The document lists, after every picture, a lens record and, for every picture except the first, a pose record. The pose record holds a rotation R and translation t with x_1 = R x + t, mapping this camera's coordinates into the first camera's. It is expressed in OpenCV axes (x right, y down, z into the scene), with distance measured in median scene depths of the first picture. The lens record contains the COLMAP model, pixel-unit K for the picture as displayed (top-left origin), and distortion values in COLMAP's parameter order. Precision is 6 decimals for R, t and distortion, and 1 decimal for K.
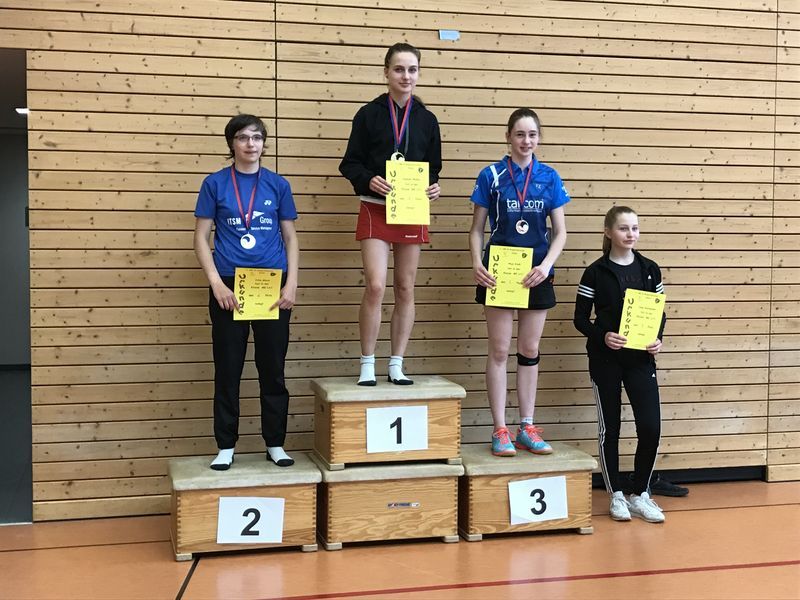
lens RADIAL K [[1244.7, 0, 399.9], [0, 1244.7, 299.5], [0, 0, 1]] dist [0.224119, 0.000000]
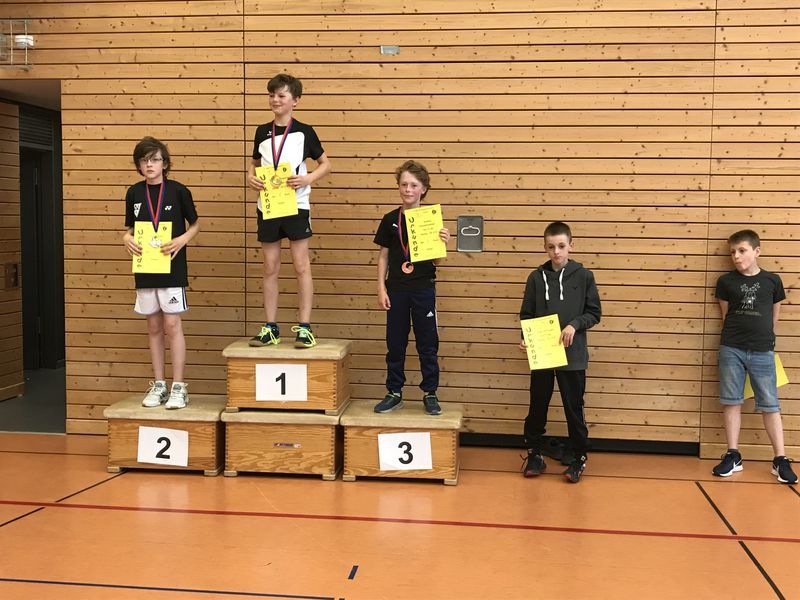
lens RADIAL K [[1031.1, 0, 399.9], [0, 1031.1, 297.3], [0, 0, 1]] dist [0.177321, 0.000000]
pose [[0.921272, 0.034891, -0.387350, 0.451746], [-0.027552, 0.999320, 0.024485, -0.005183], [0.387941, -0.011885, 0.921608, 0.116515]]
